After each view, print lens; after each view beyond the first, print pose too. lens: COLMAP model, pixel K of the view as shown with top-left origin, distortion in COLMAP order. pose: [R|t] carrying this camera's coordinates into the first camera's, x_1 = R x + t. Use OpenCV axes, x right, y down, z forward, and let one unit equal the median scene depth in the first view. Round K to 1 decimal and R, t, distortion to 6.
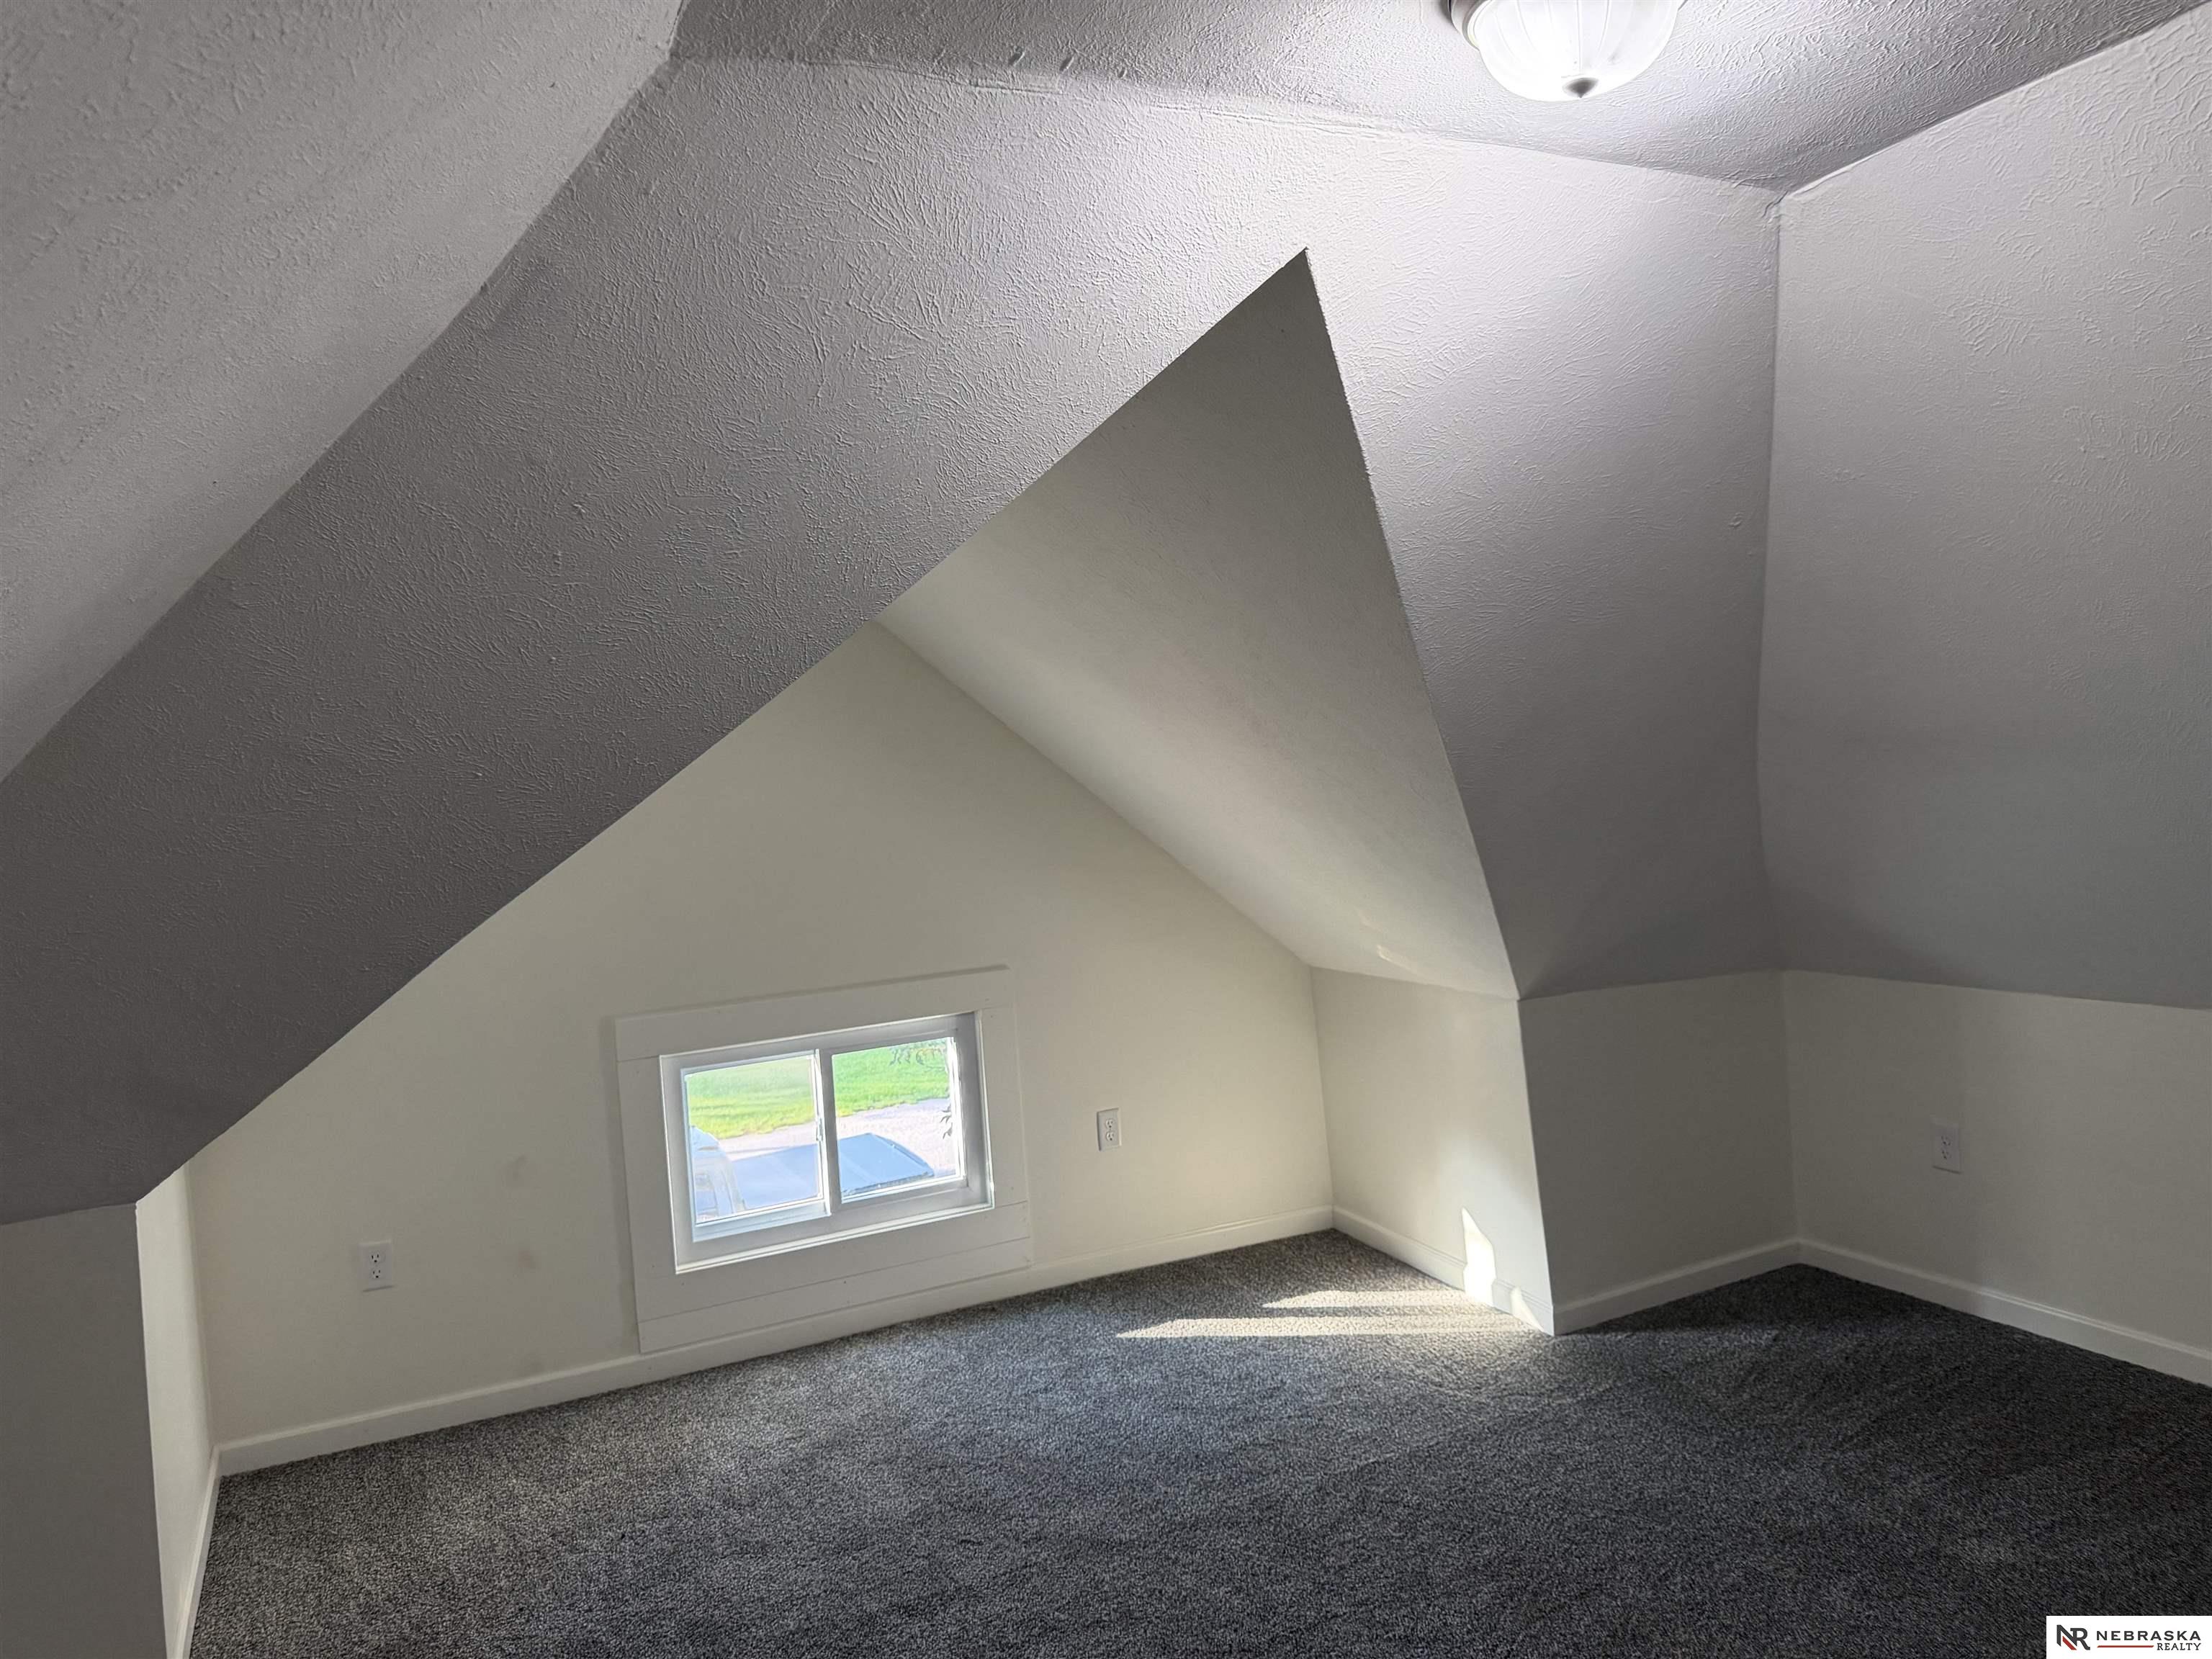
lens RADIAL K [[1575.8, 0, 1097.6], [0, 1575.8, 826.7], [0, 0, 1]] dist [0.003425, -0.001705]
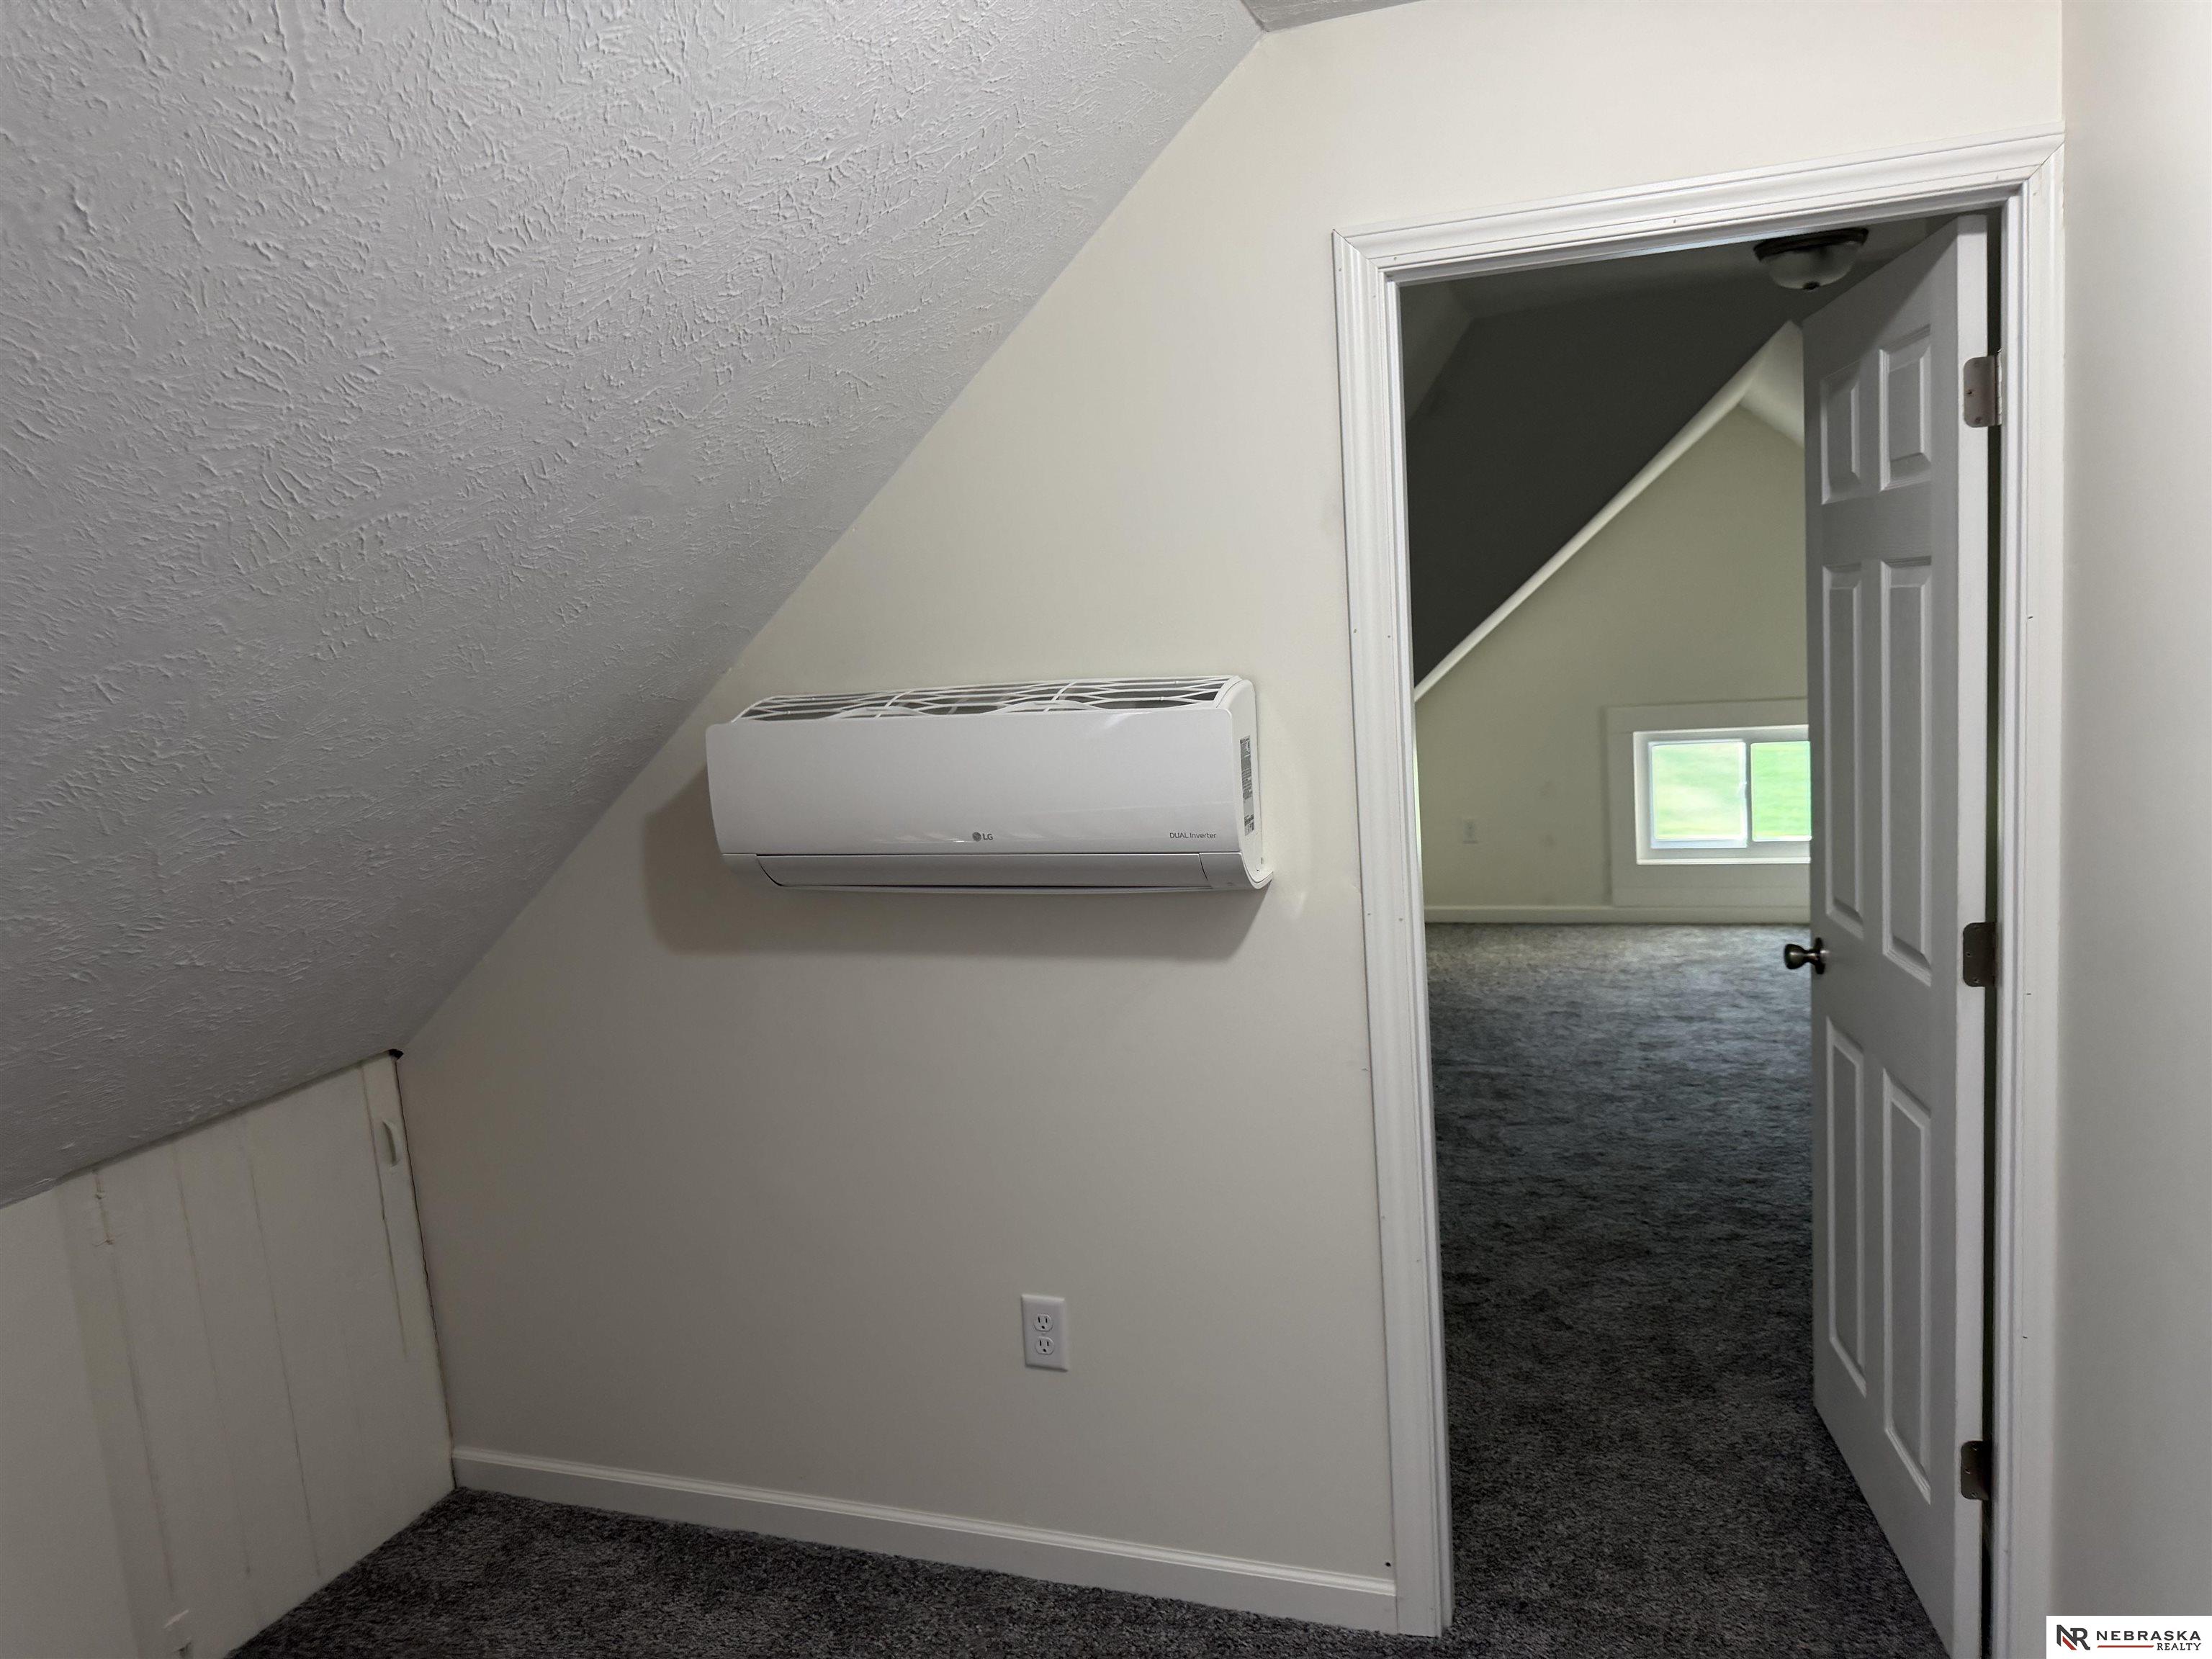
lens RADIAL K [[1575.8, 0, 1104.0], [0, 1575.8, 827.0], [0, 0, 1]] dist [0.003425, -0.001705]
pose [[0.698748, 0.107116, -0.707303, 0.509105], [-0.005202, 0.989461, 0.144708, 0.007984], [0.715349, -0.097435, 0.691941, -0.544850]]
